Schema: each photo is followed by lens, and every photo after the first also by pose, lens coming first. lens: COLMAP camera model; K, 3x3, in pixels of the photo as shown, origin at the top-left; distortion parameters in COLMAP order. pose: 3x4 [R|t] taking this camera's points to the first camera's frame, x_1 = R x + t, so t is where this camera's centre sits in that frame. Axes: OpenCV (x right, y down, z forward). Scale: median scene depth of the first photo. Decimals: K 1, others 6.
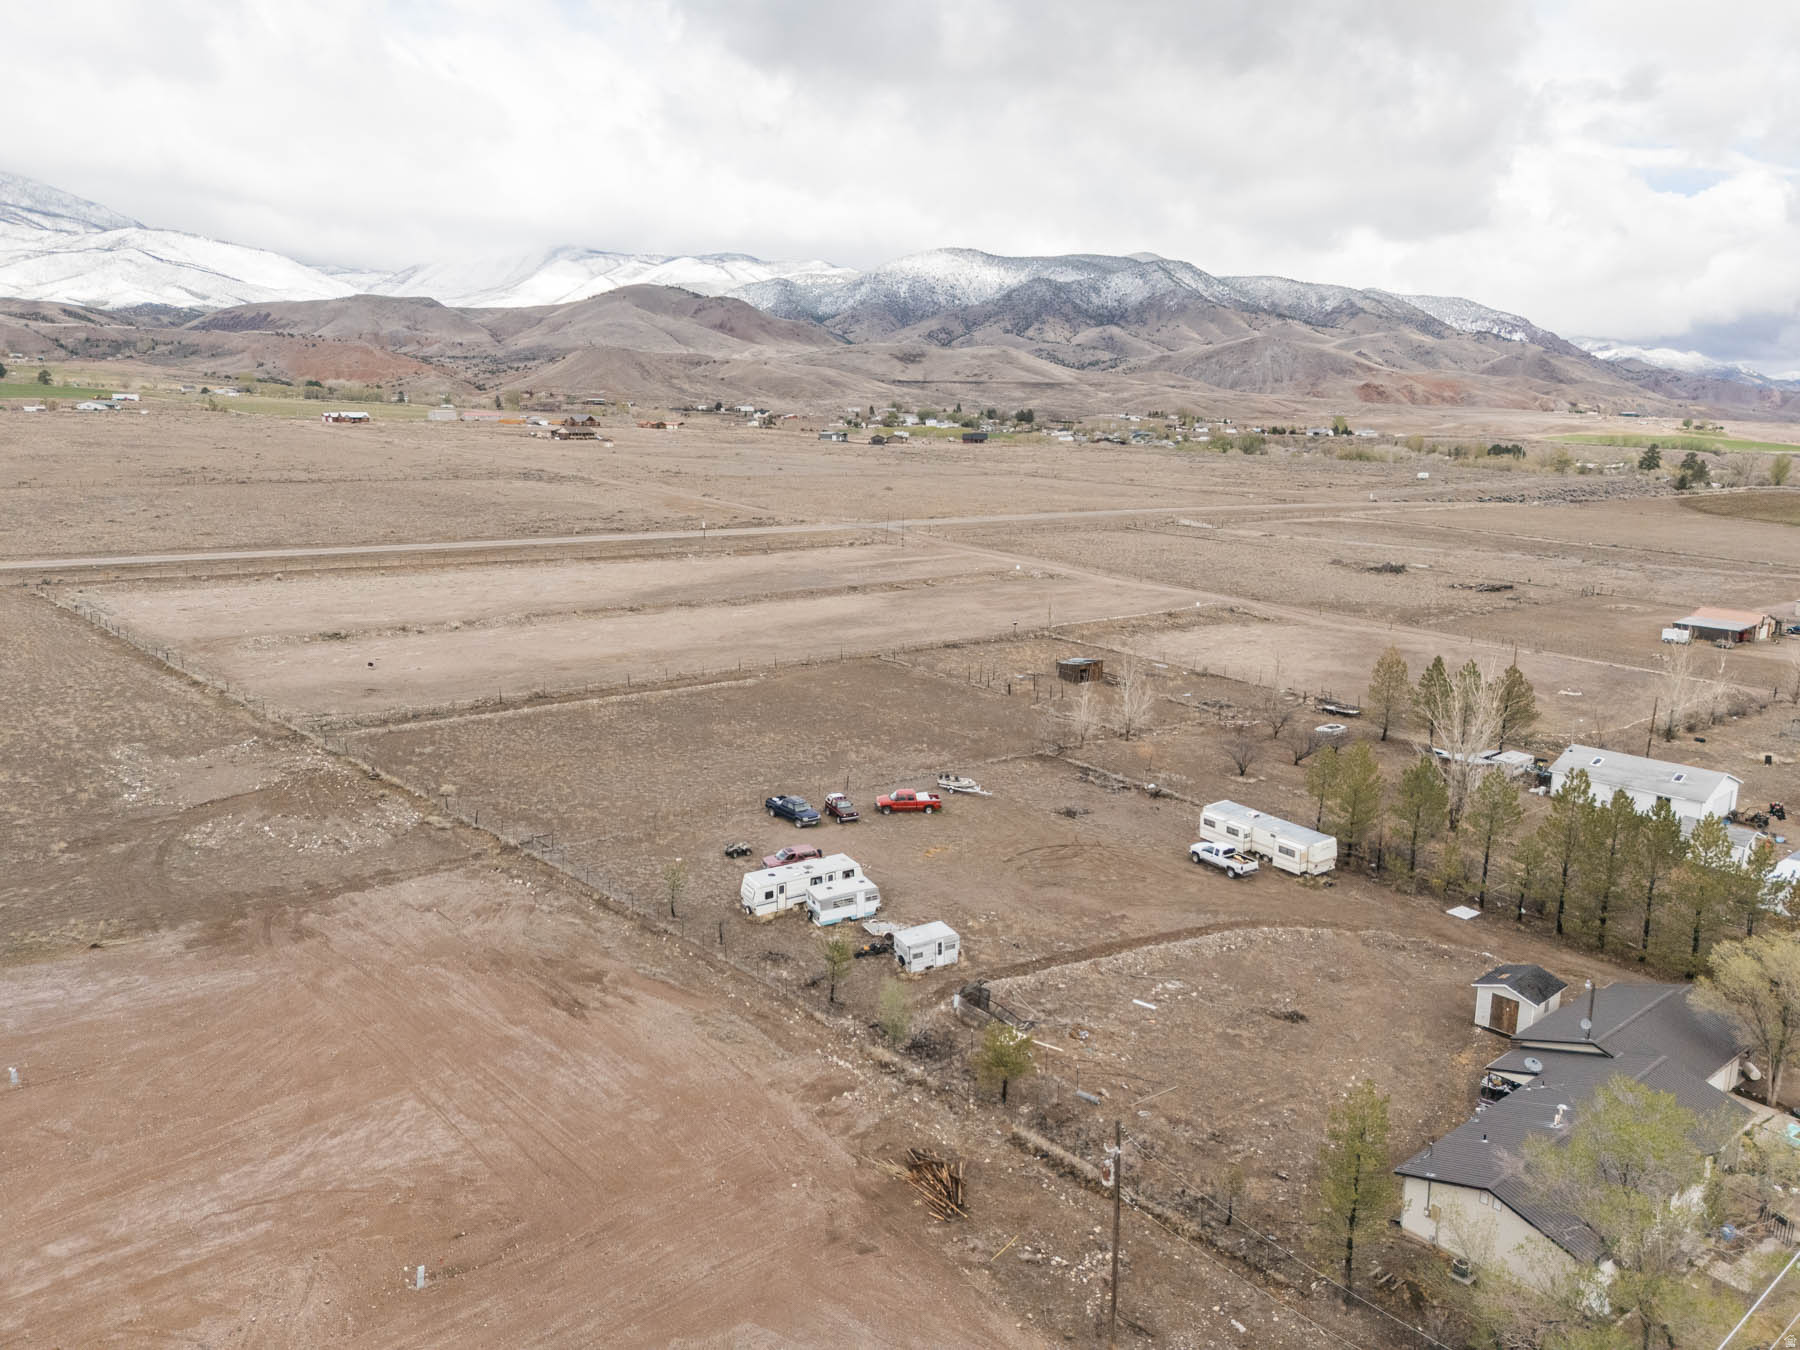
lens RADIAL K [[1319.0, 0, 900.0], [0, 1319.0, 675.0], [0, 0, 1]] dist [0.084407, -0.076579]
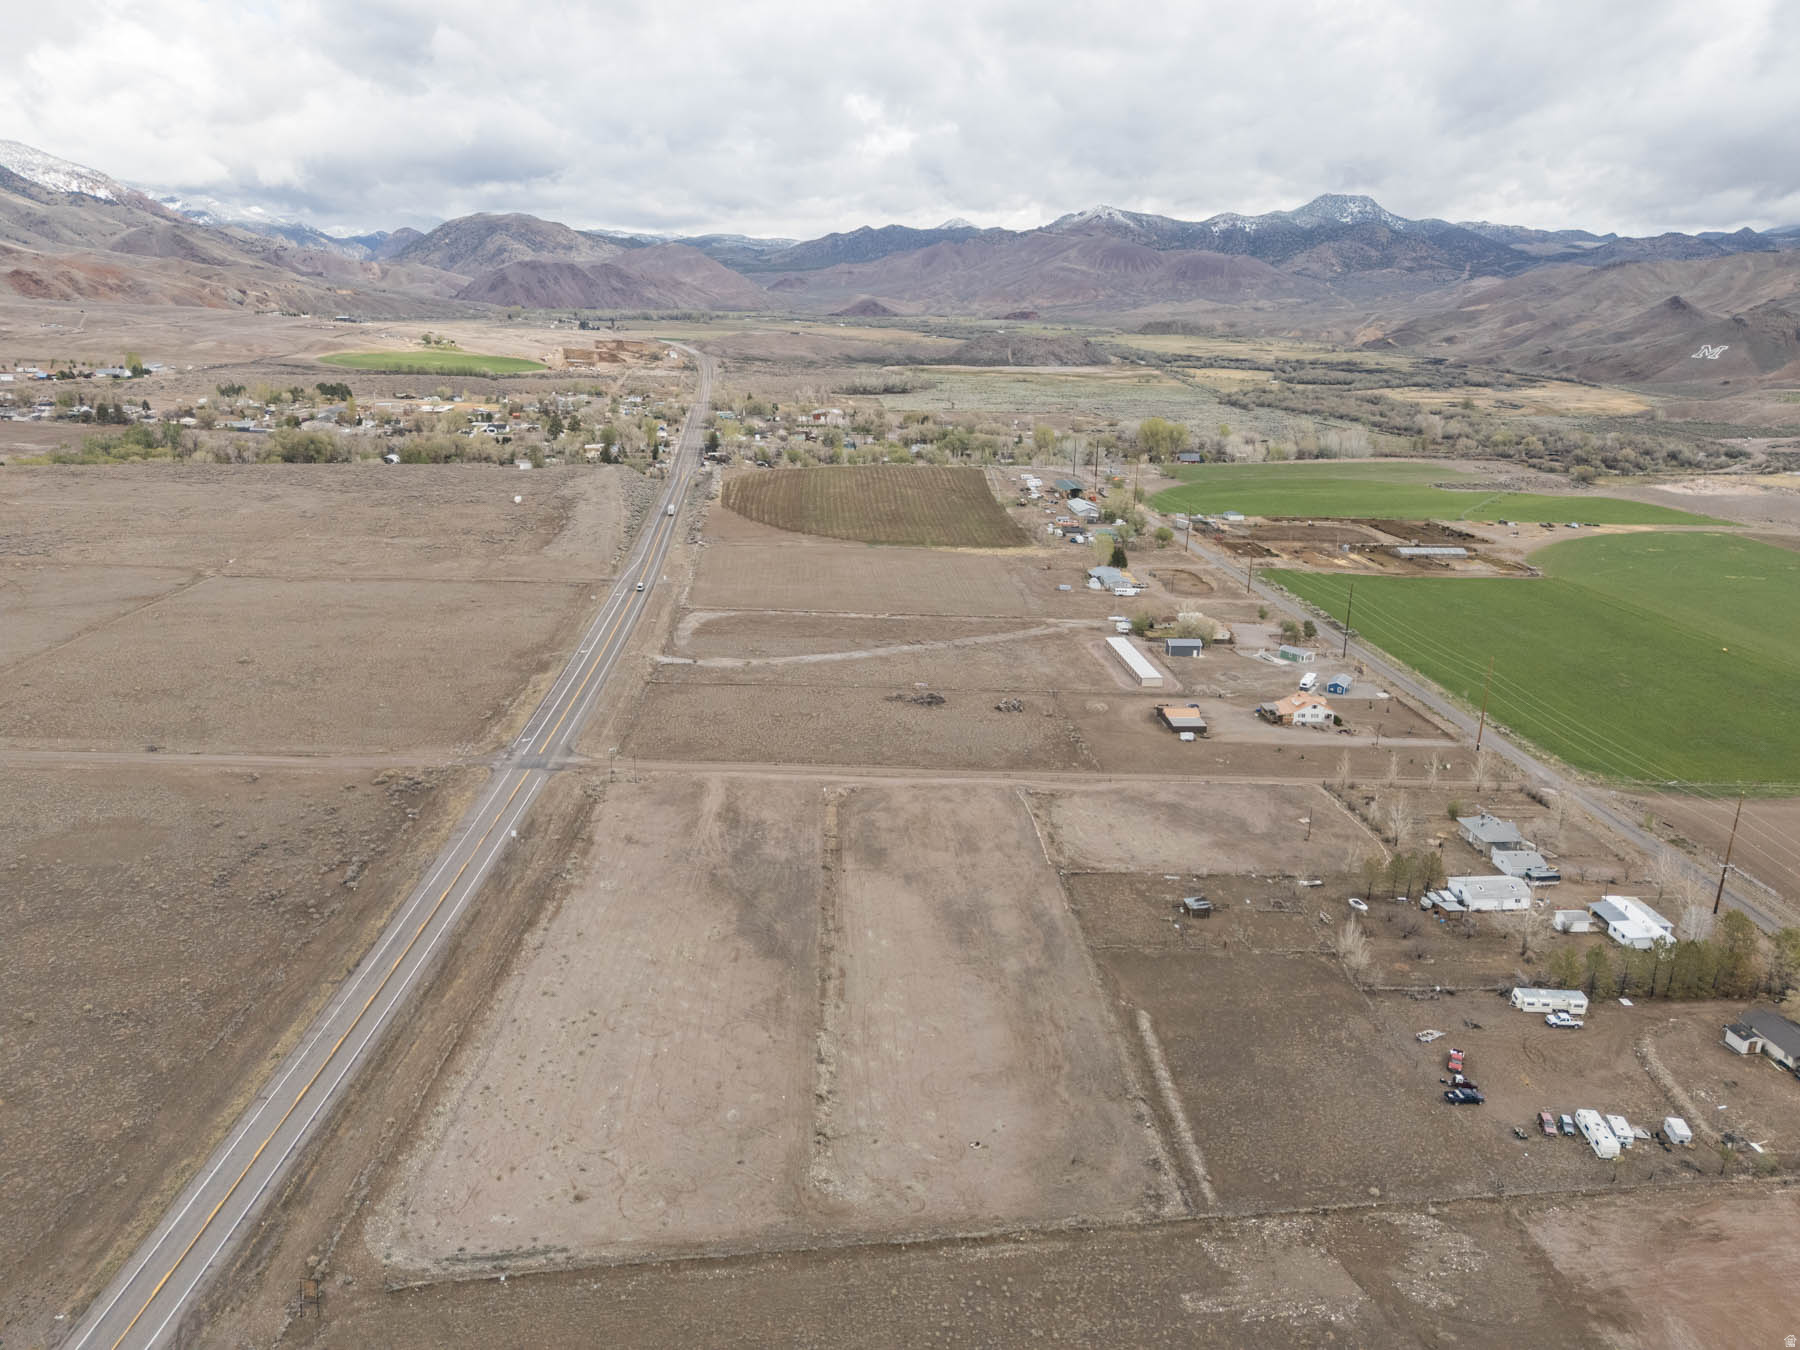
lens RADIAL K [[1319.0, 0, 900.0], [0, 1319.0, 675.0], [0, 0, 1]] dist [0.084407, -0.076579]
pose [[0.567642, -0.244678, 0.786076, -2.009589], [0.155889, 0.969486, 0.189197, -1.019830], [-0.808382, 0.015144, 0.588463, 0.596775]]
